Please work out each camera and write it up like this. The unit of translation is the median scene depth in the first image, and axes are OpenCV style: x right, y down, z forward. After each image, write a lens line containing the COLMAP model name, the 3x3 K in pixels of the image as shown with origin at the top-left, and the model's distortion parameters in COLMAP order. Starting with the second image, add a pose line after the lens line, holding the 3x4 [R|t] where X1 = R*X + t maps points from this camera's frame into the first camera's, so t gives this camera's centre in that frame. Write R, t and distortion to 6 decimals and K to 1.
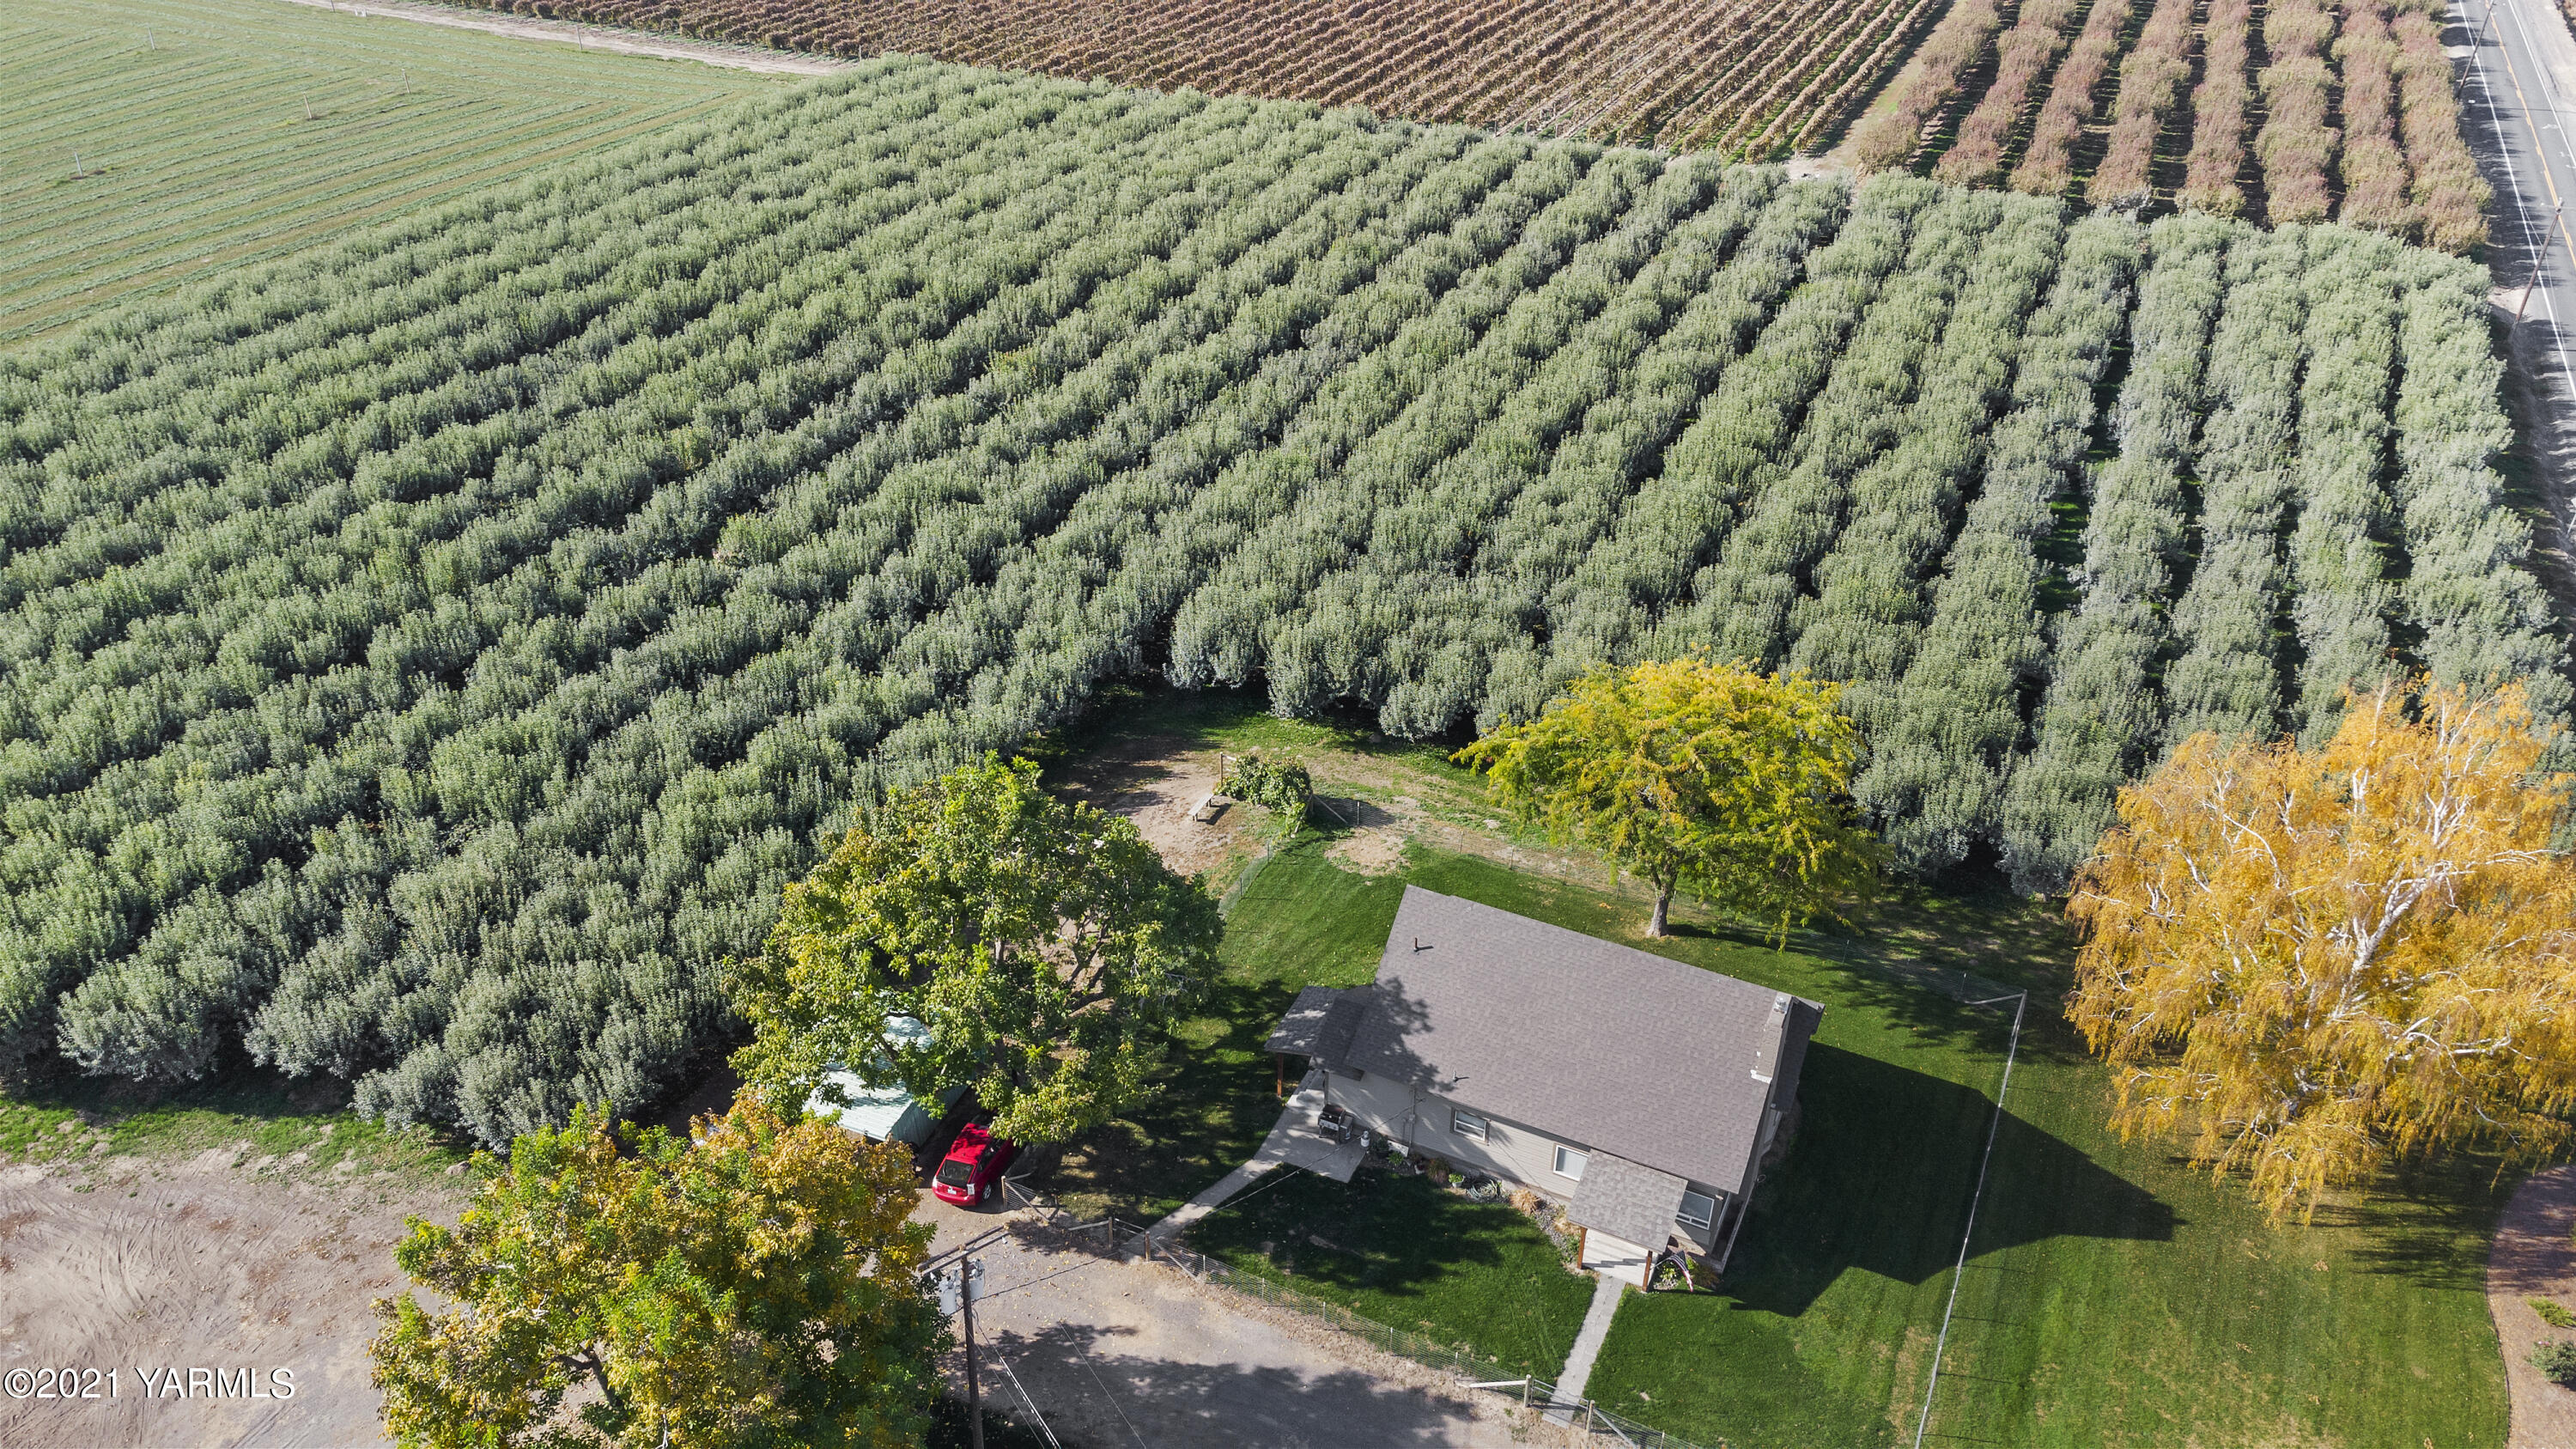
lens RADIAL K [[1890.8, 0, 1288.0], [0, 1890.8, 724.5], [0, 0, 1]] dist [0.023875, 0.054156]
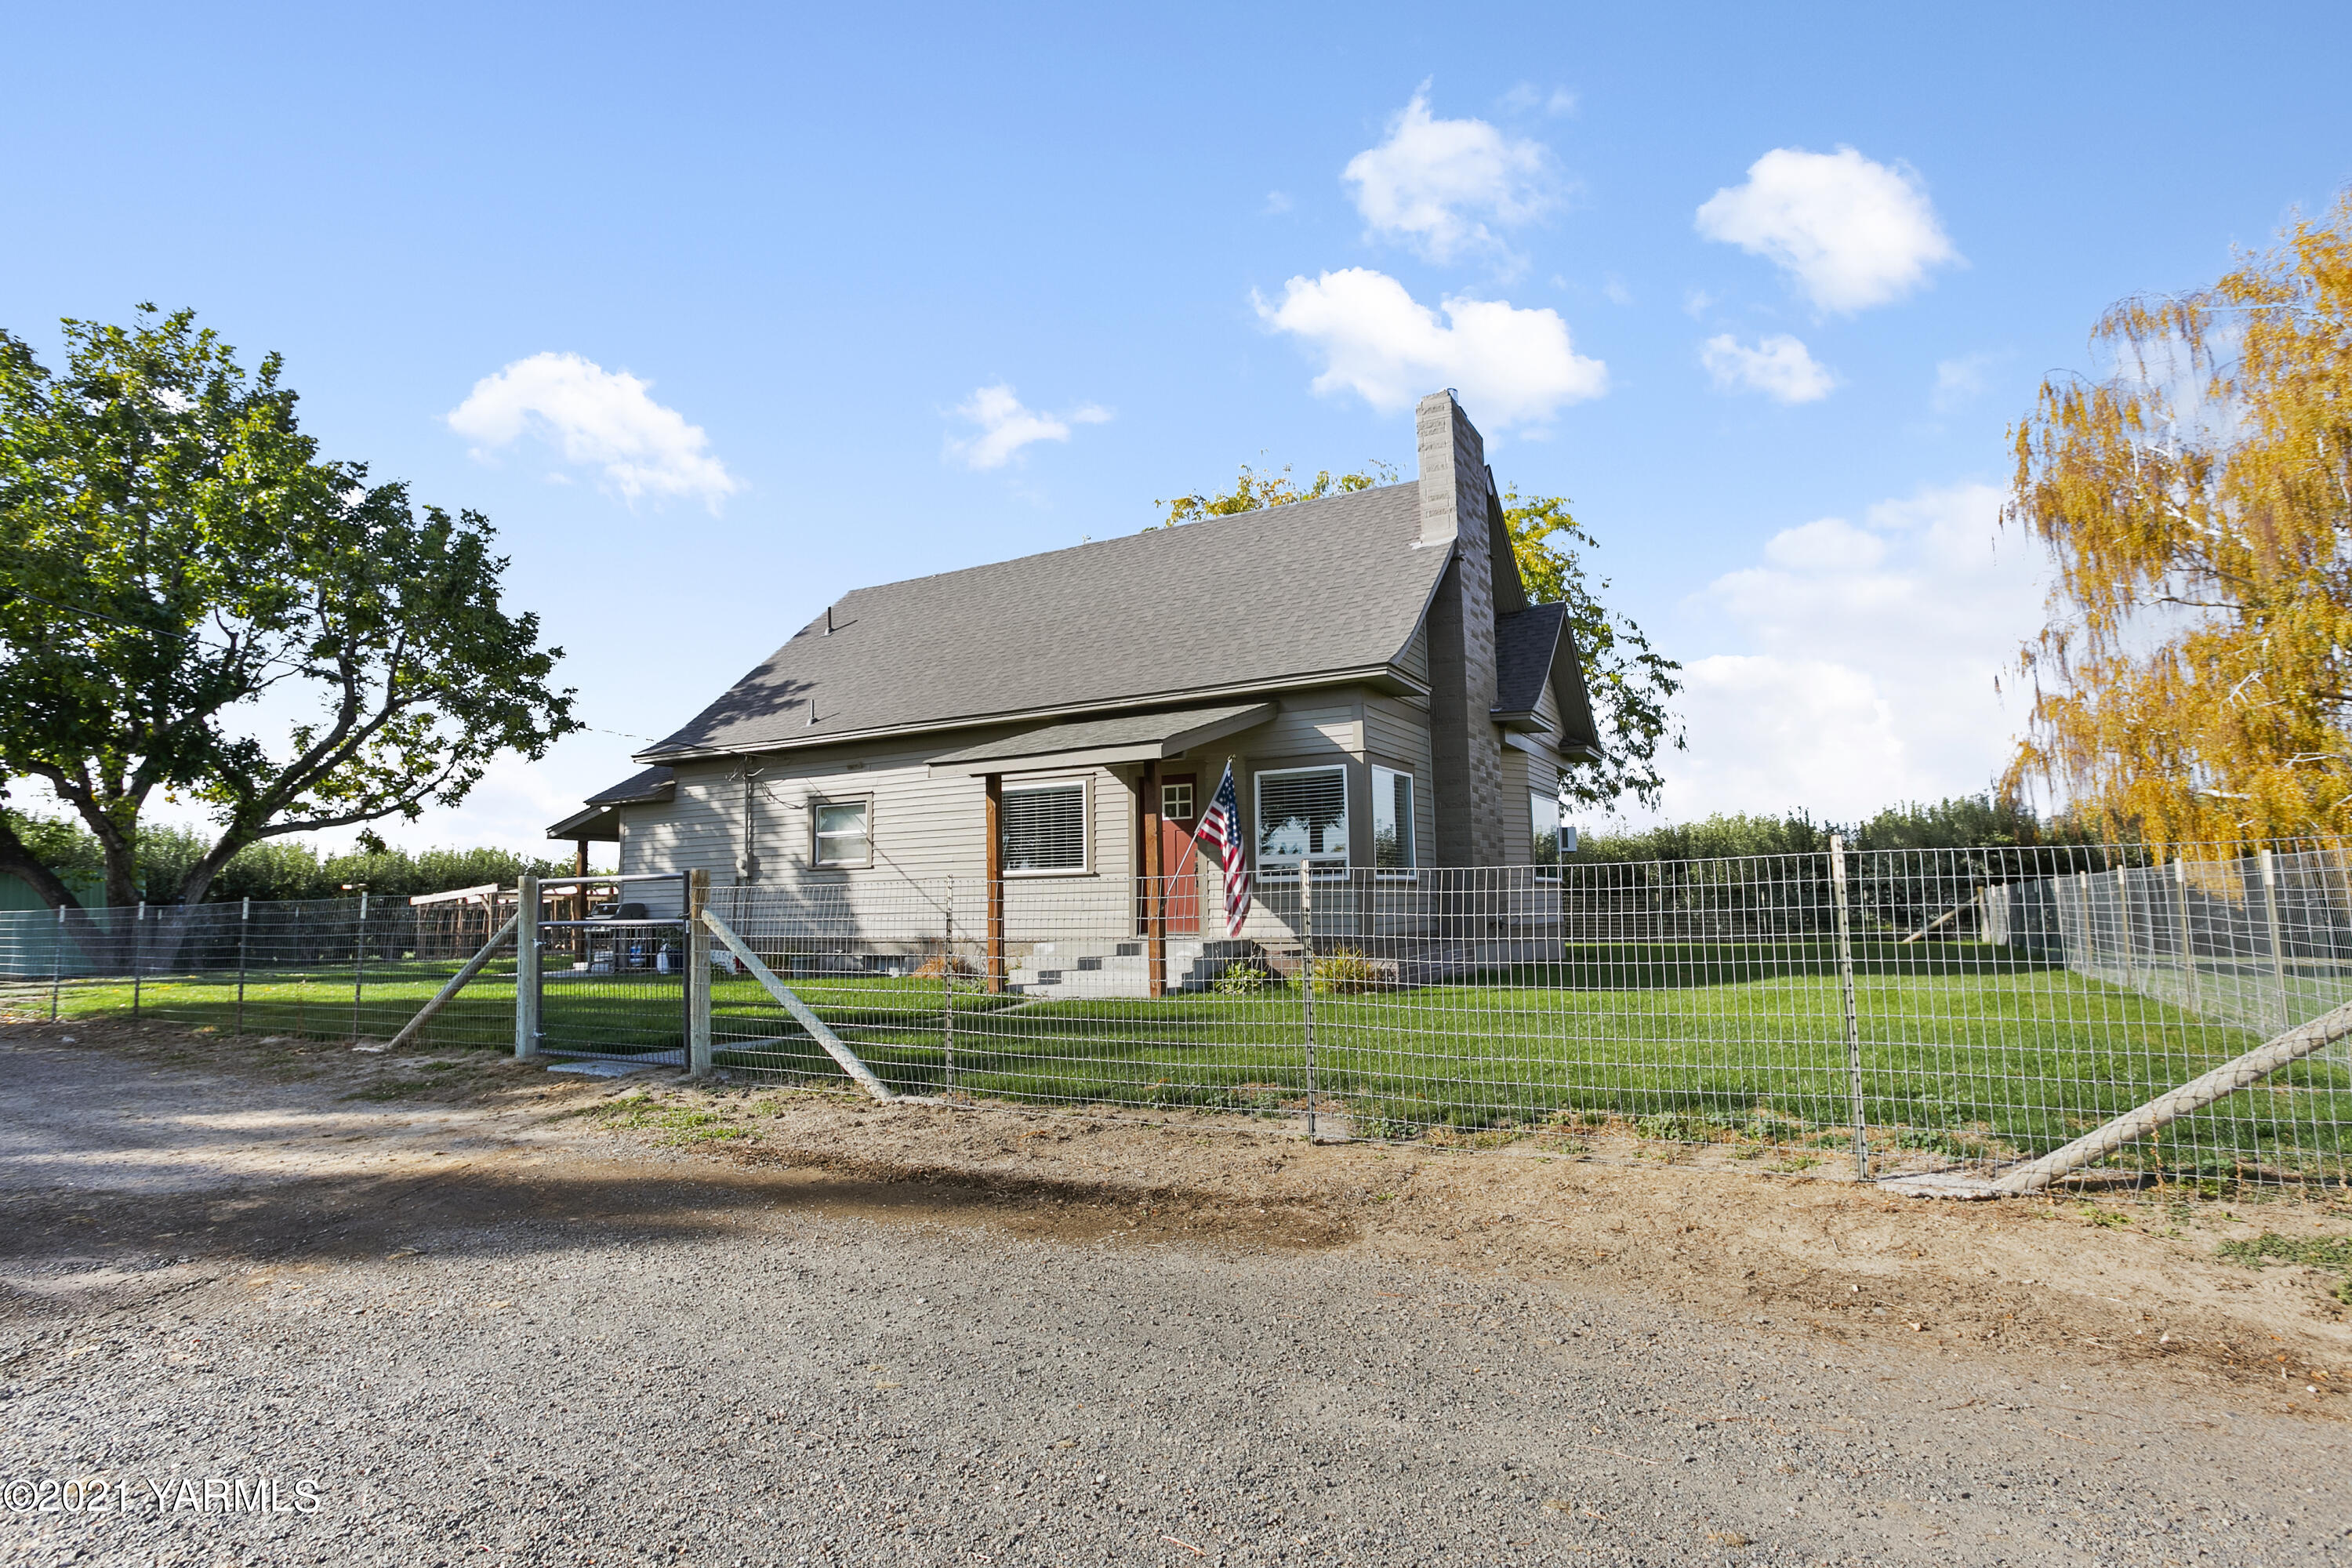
lens RADIAL K [[1242.9, 0, 1173.8], [0, 1242.9, 752.9], [0, 0, 1]] dist [-0.133512, -0.000036]
pose [[0.996582, -0.041584, -0.071384, 0.121165], [-0.013105, 0.773564, -0.633583, 0.233991], [0.081567, 0.632353, 0.770375, 0.471695]]
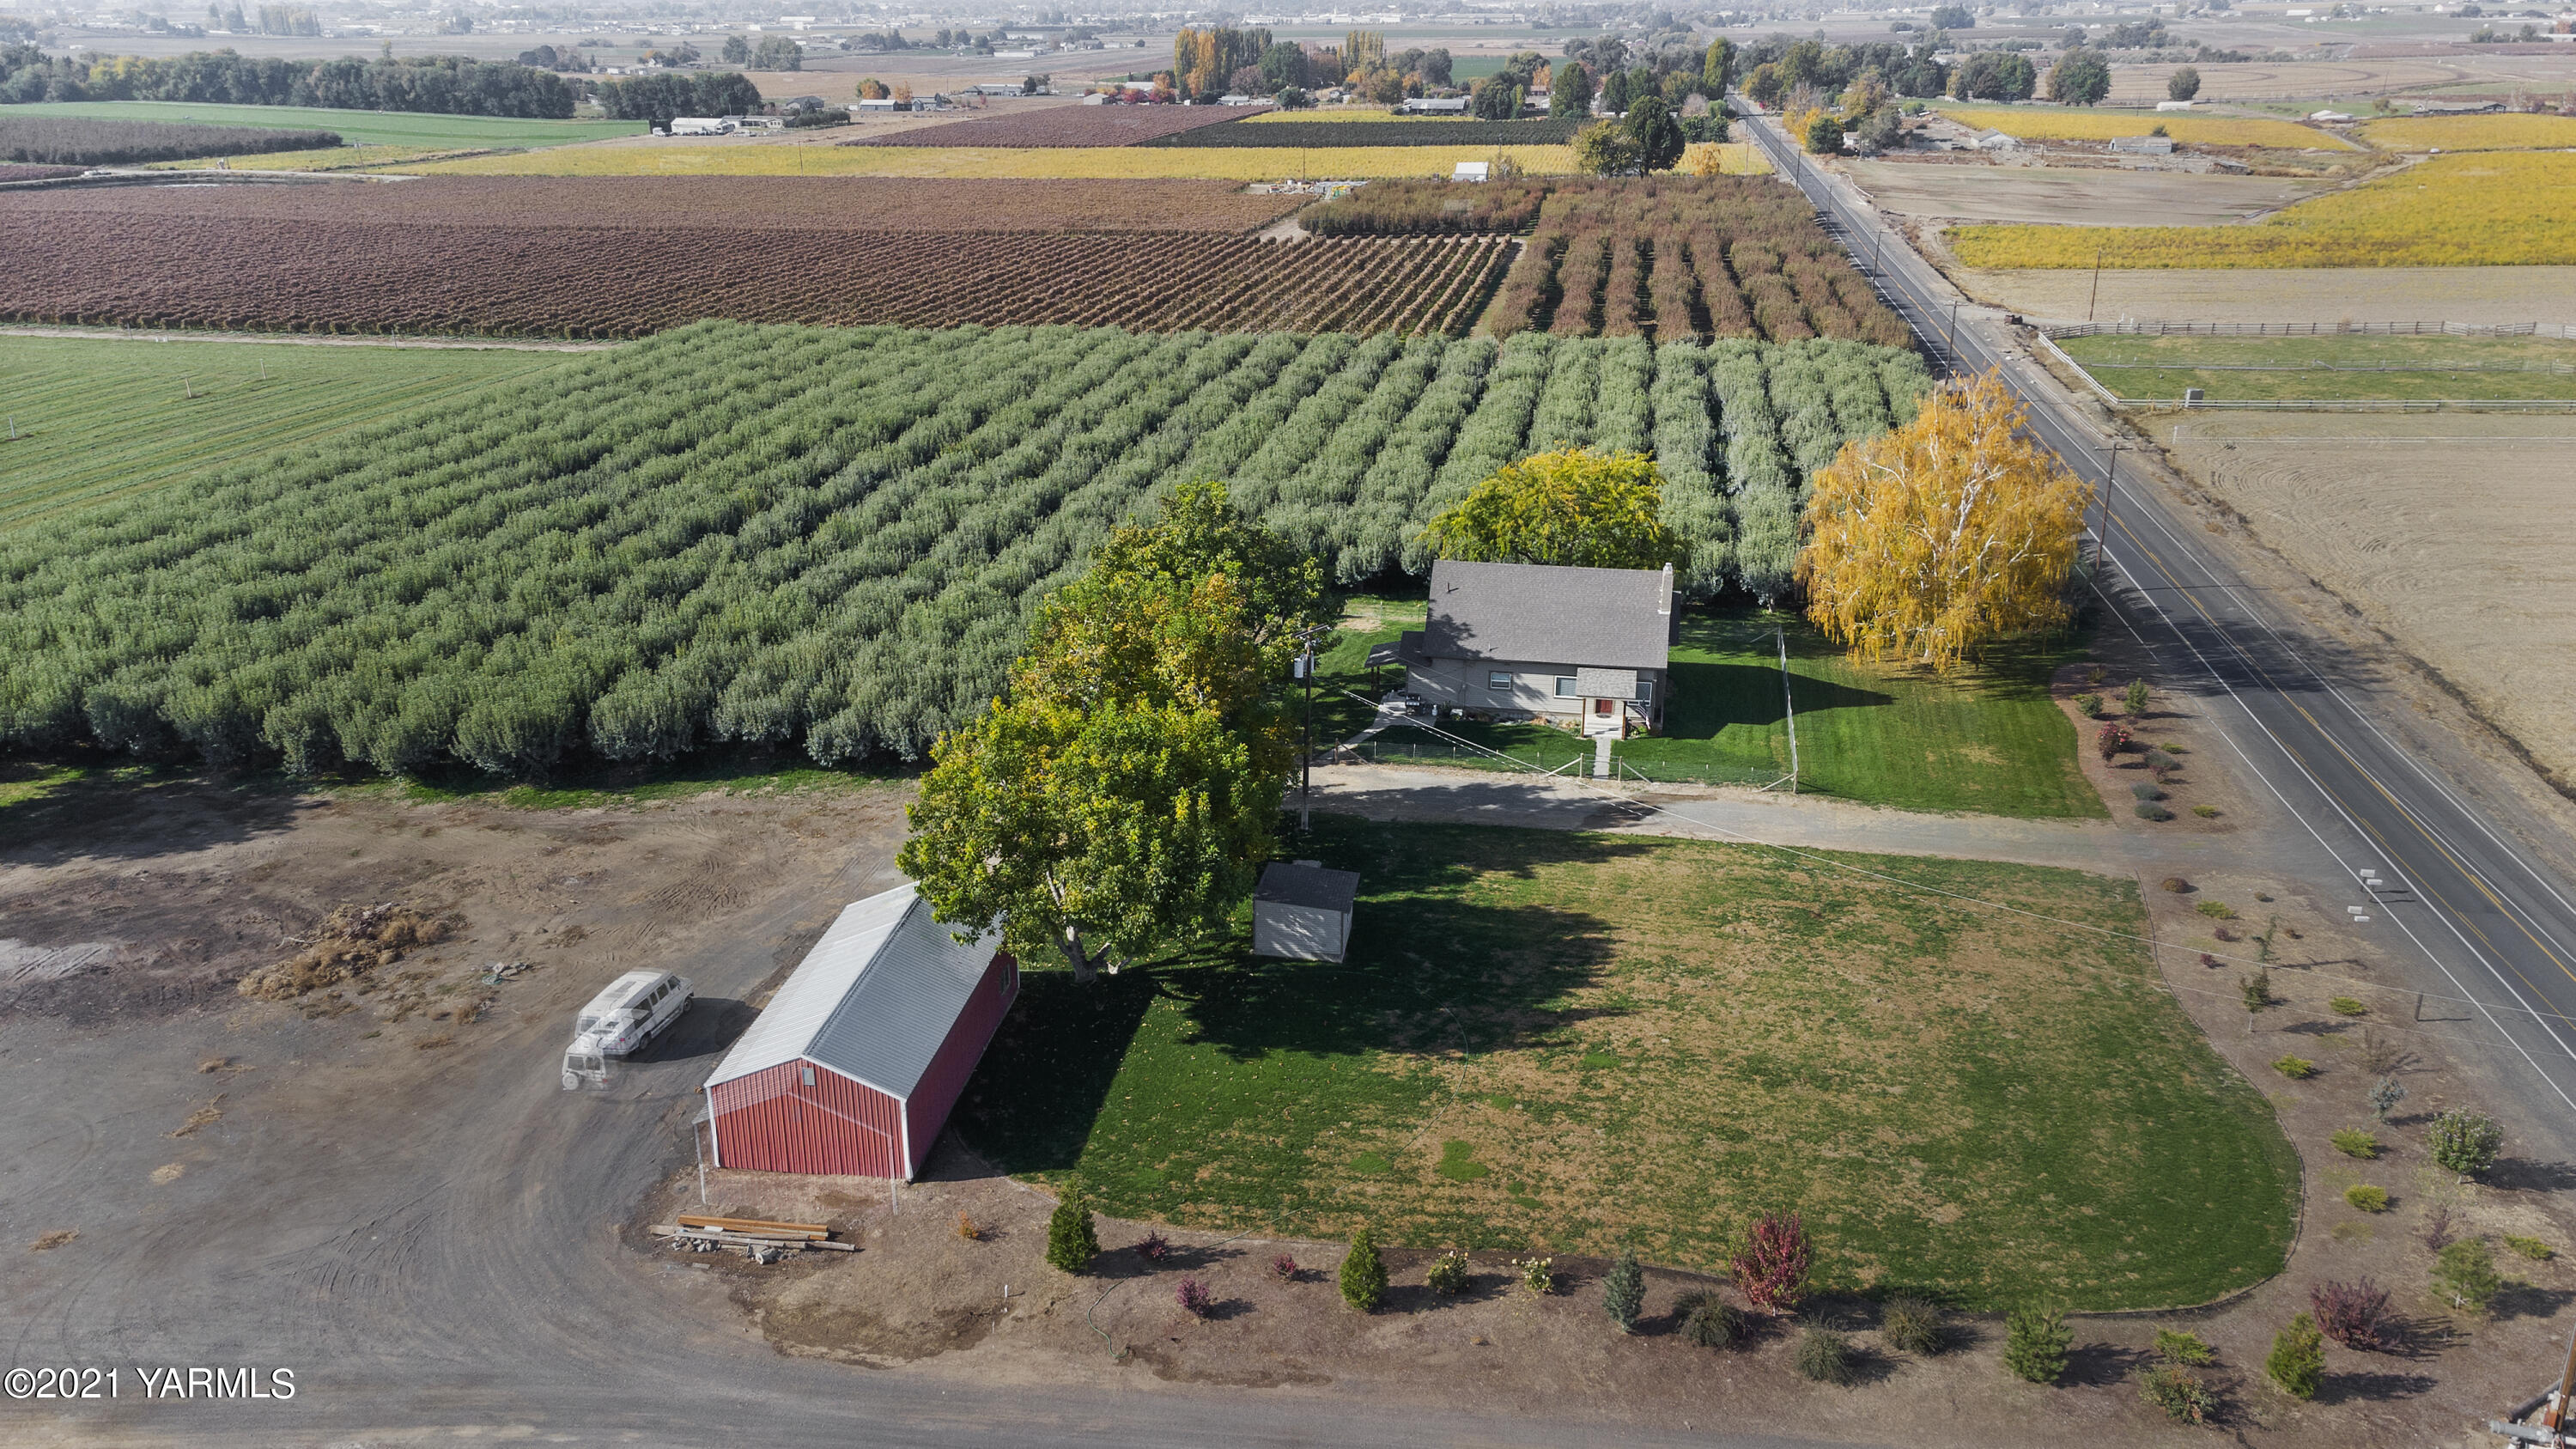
lens RADIAL K [[1890.9, 0, 1277.5], [0, 1890.9, 772.4], [0, 0, 1]] dist [0.013201, 0.081607]
pose [[0.969554, -0.108047, 0.219752, -0.284833], [0.145162, 0.976316, -0.160425, 0.322738], [-0.197214, 0.187440, 0.962275, -0.328376]]
